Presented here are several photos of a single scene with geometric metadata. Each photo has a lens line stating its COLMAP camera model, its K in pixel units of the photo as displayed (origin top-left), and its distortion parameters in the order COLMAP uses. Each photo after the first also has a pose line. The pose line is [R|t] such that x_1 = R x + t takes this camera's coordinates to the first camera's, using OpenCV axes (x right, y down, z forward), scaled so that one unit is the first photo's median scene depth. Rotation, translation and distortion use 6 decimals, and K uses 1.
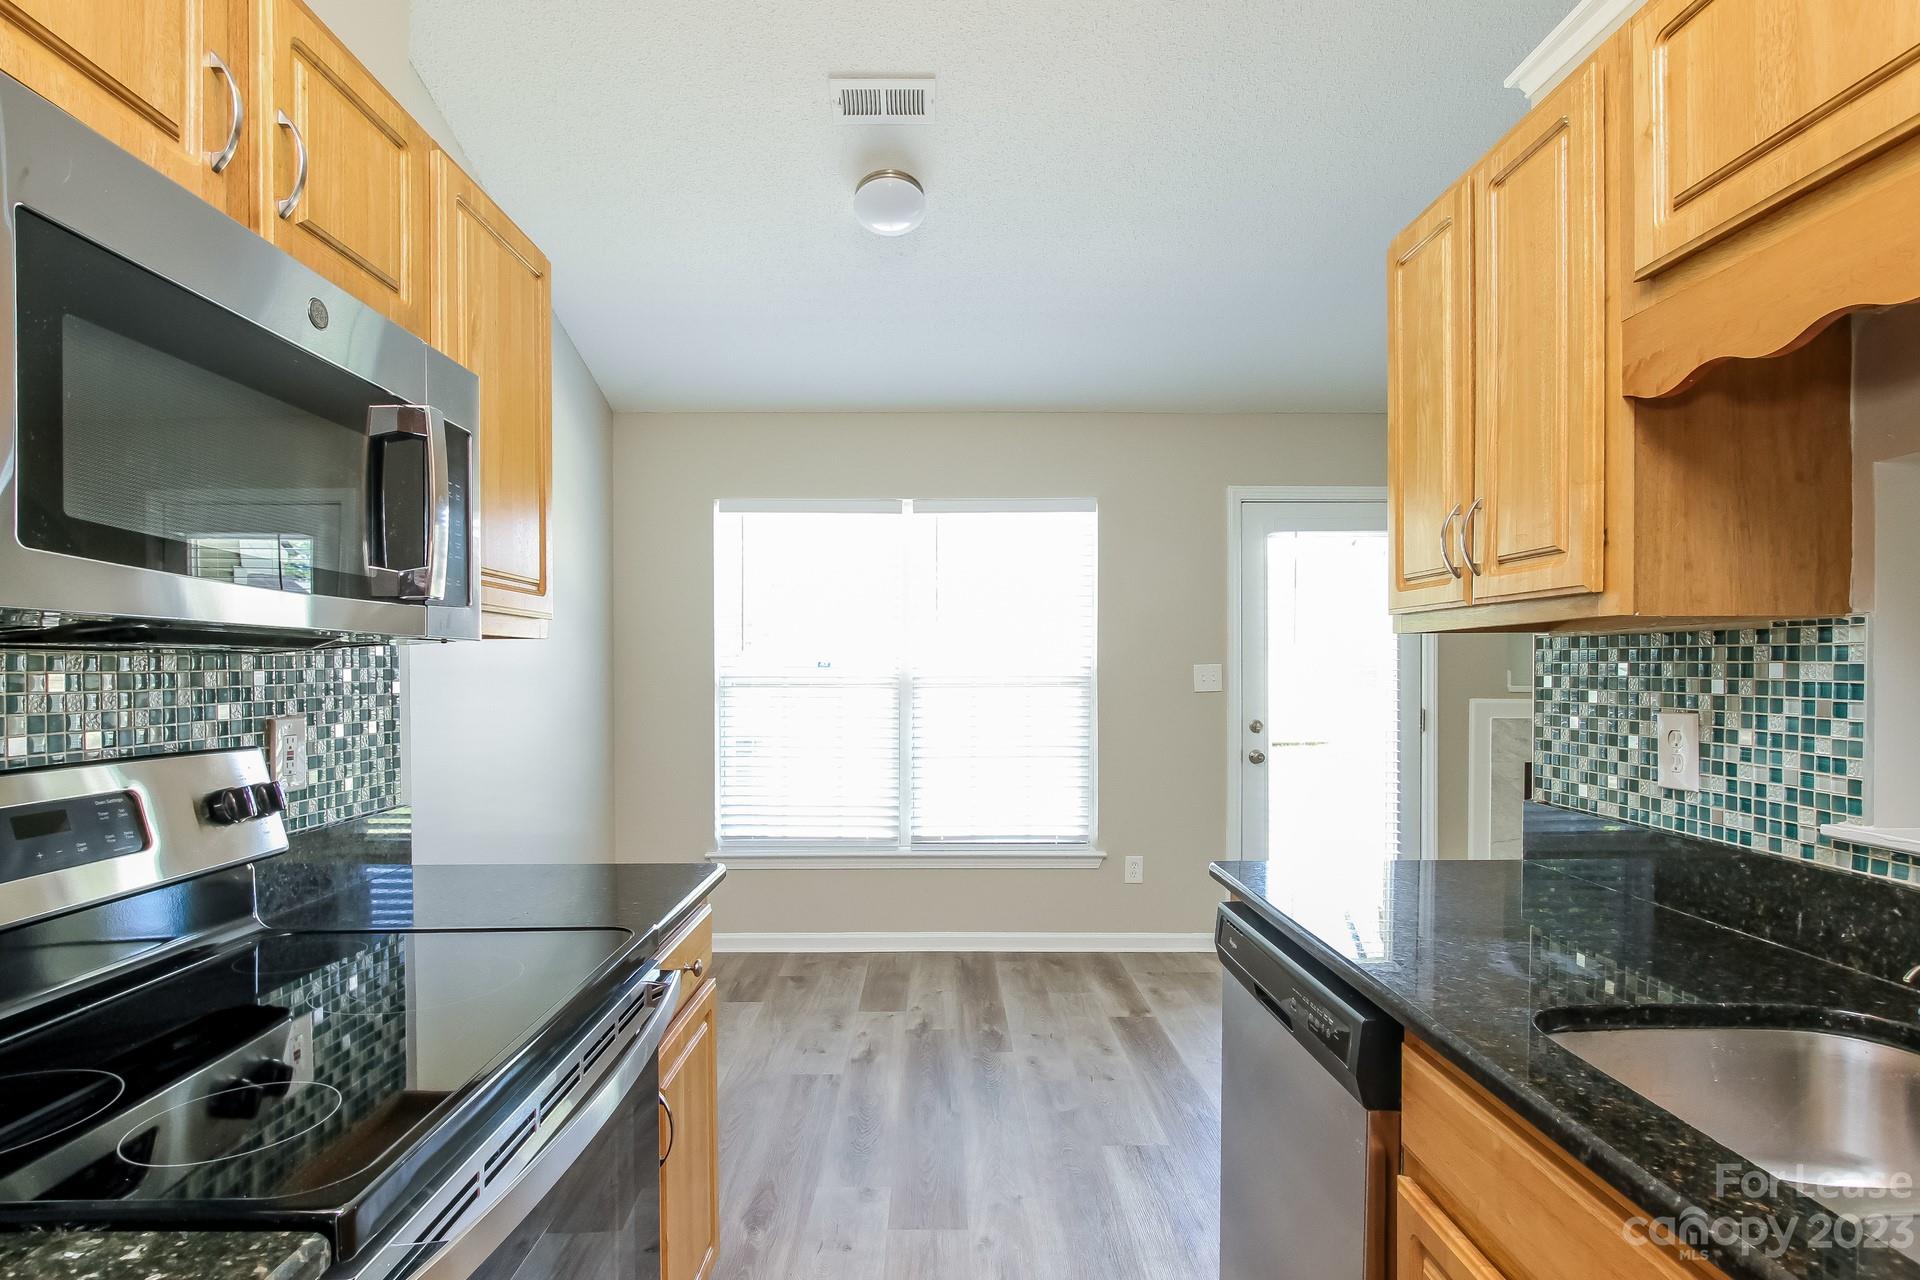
lens RADIAL K [[958.8, 0, 958.4], [0, 958.8, 672.0], [0, 0, 1]] dist [-0.000403, -0.000188]
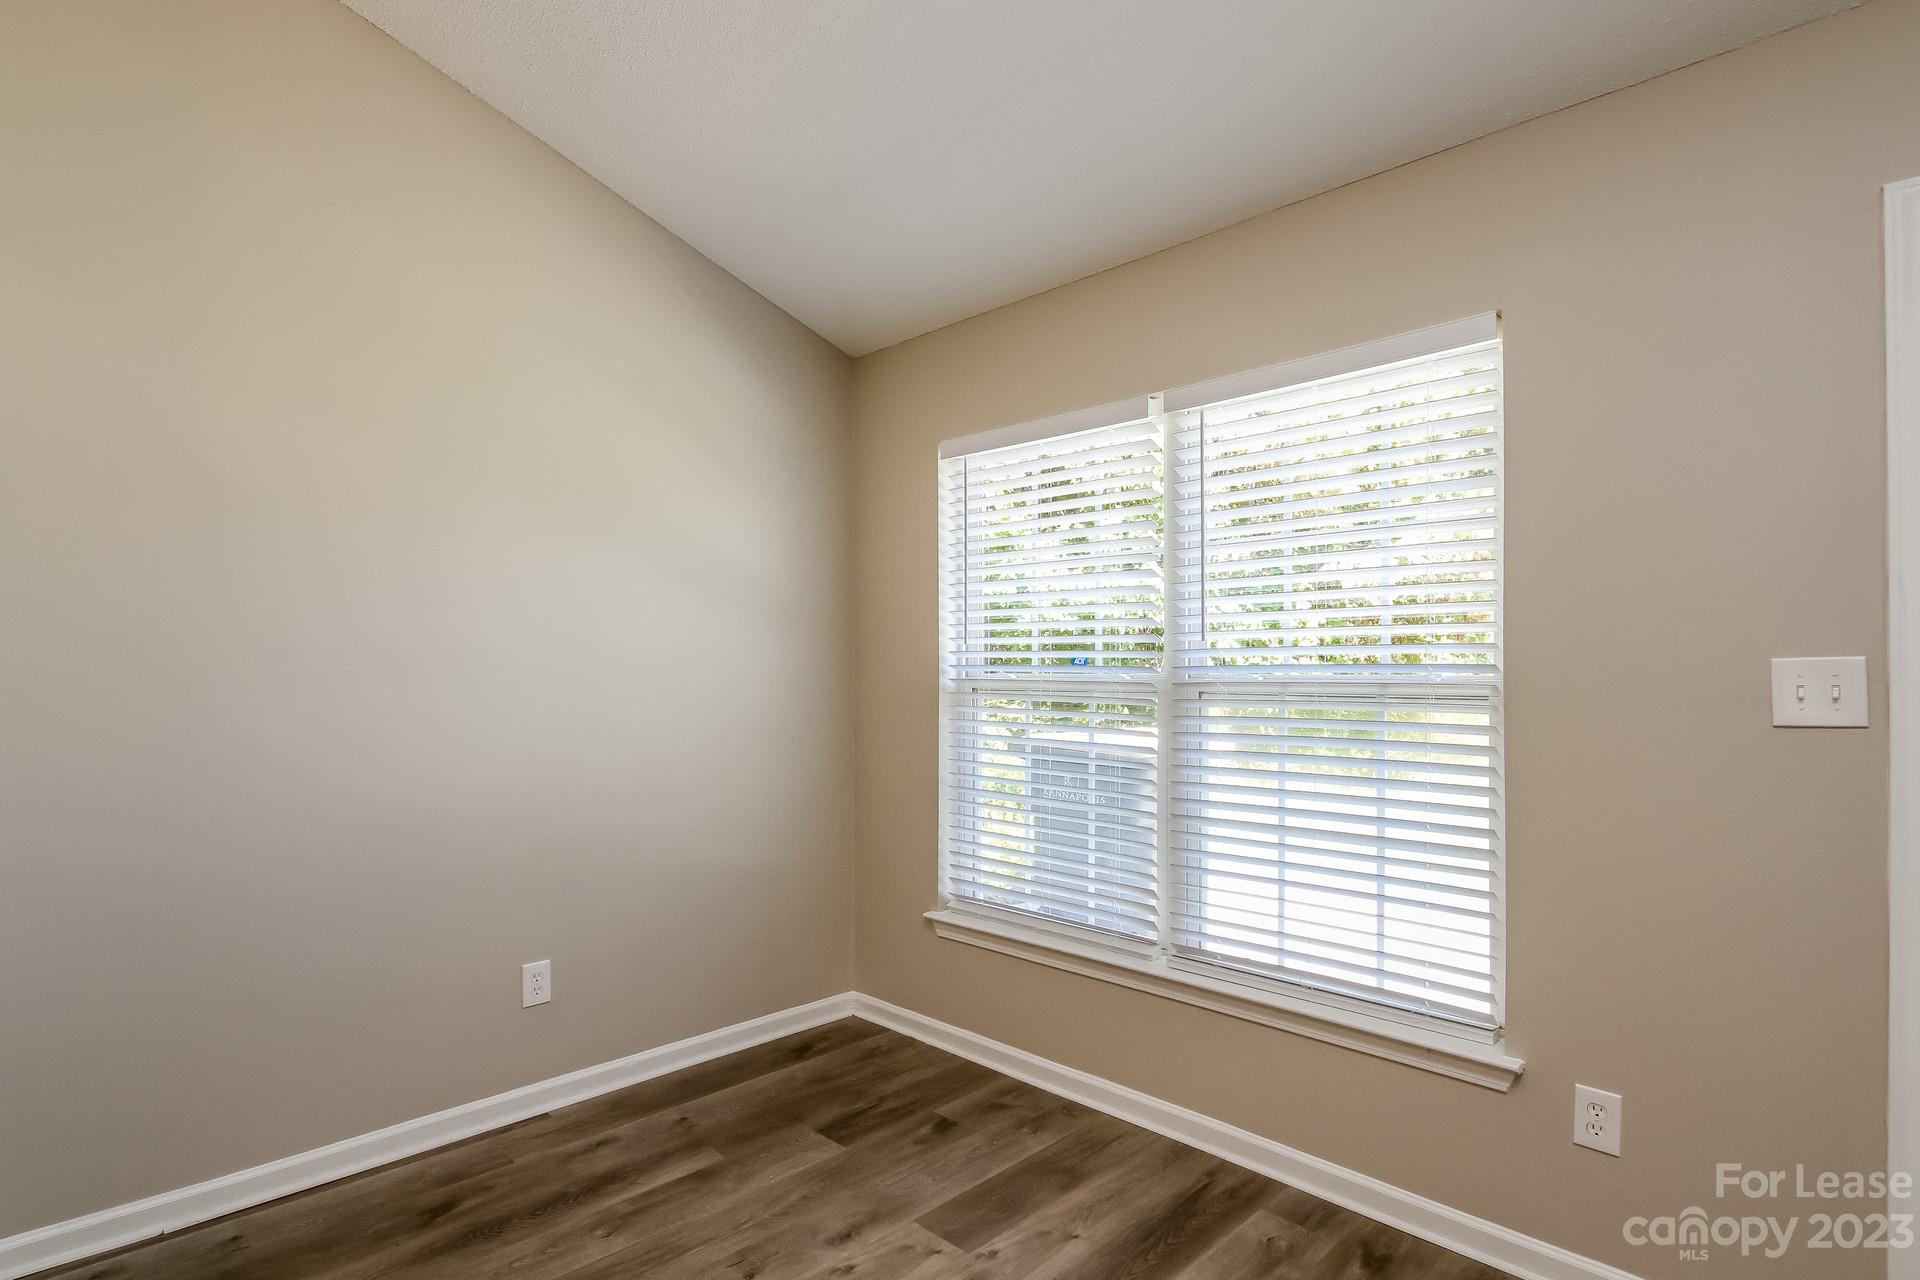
lens RADIAL K [[958.8, 0, 958.4], [0, 958.8, 672.0], [0, 0, 1]] dist [-0.000403, -0.000188]
pose [[0.704421, -0.000341, -0.709782, 0.291119], [-0.005519, 0.999967, -0.005958, 0.002966], [0.709761, 0.008114, 0.704396, 0.477164]]
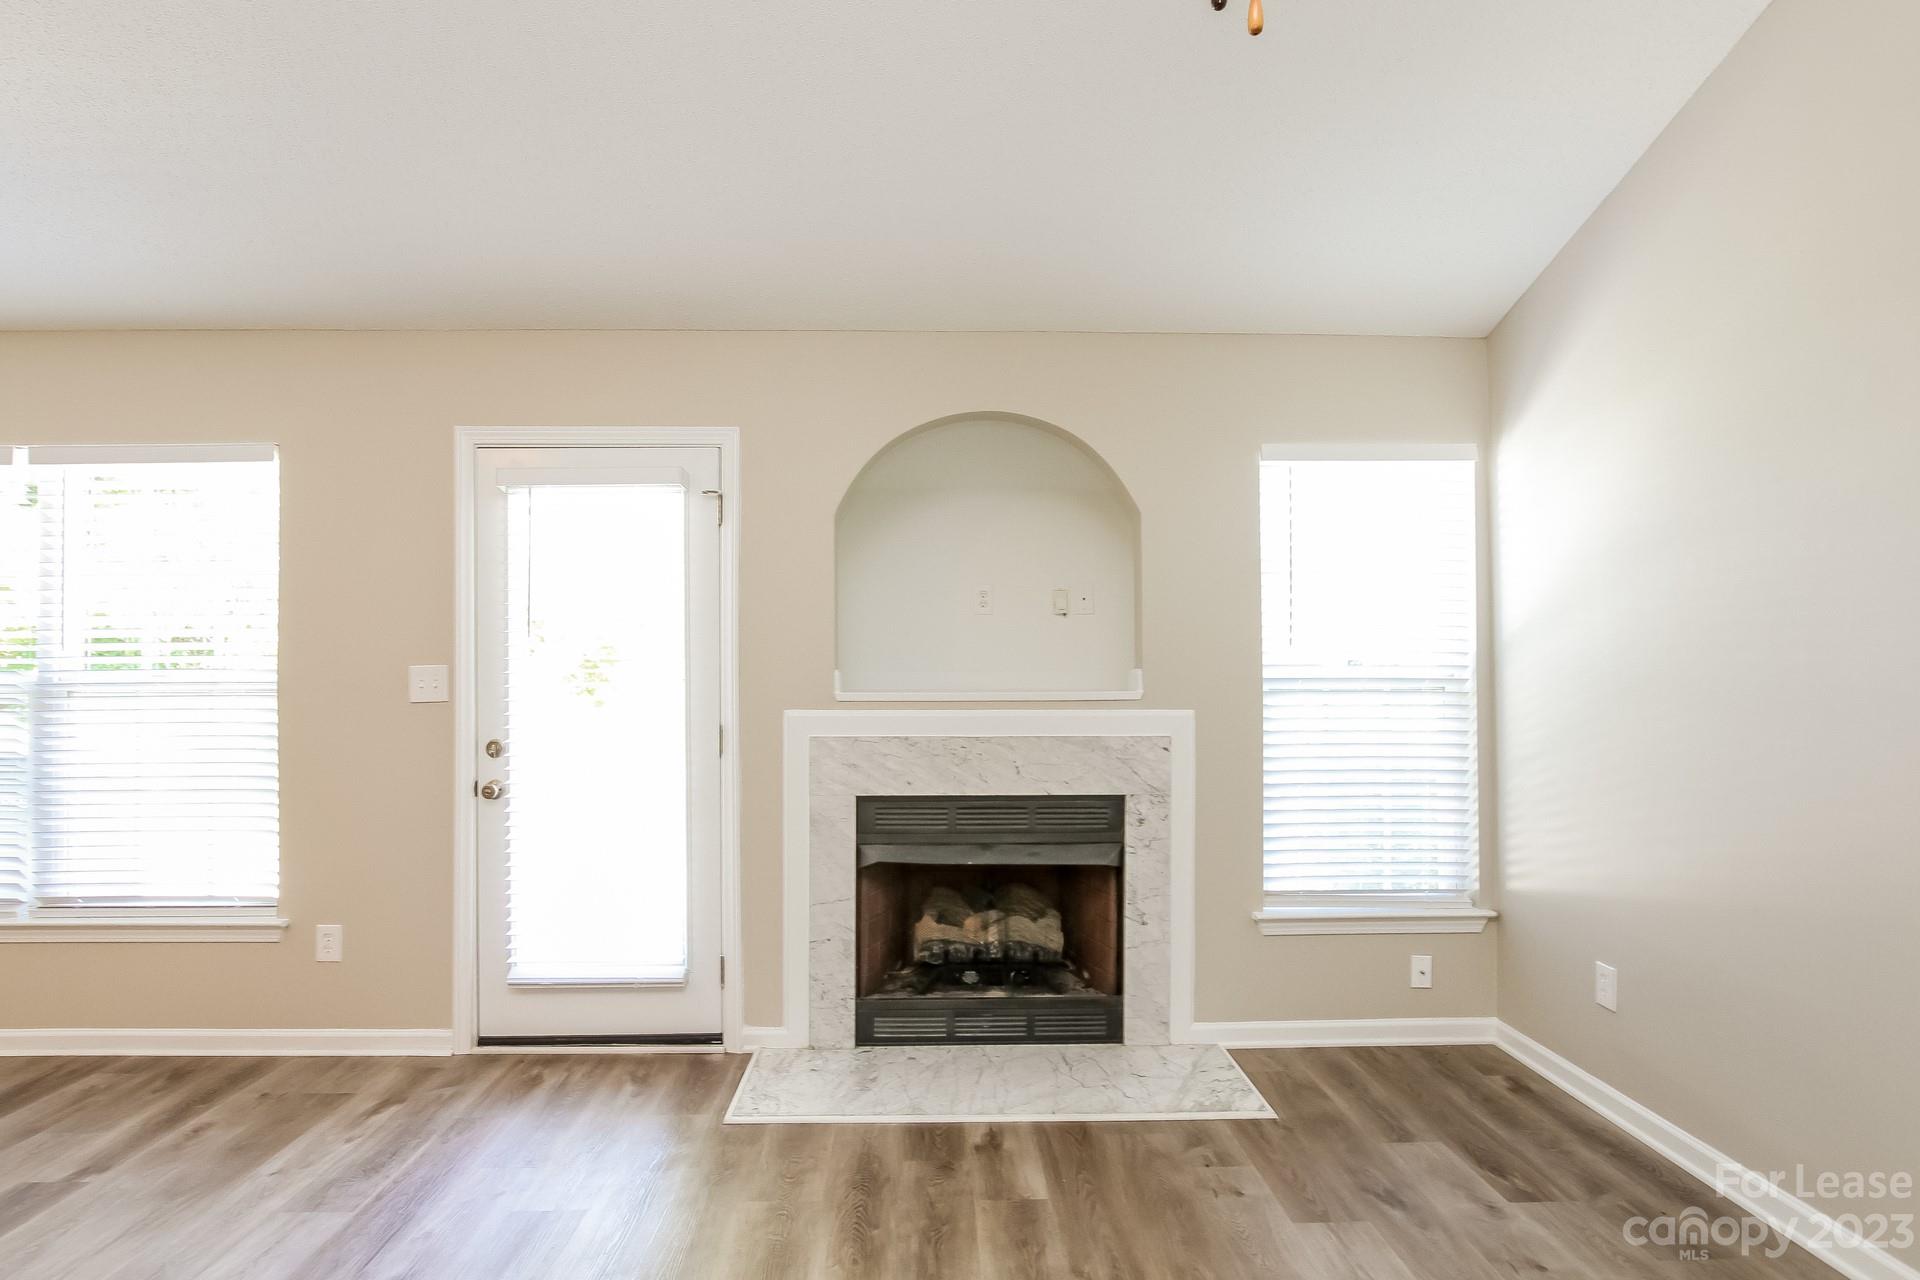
lens RADIAL K [[978.1, 0, 939.2], [0, 978.1, 655.1], [0, 0, 1]] dist [-0.001700, -0.000662]
pose [[0.999985, -0.004212, -0.003471, 0.660410], [0.004141, 0.999785, -0.020328, 0.001328], [0.003556, 0.020313, 0.999787, 0.244057]]
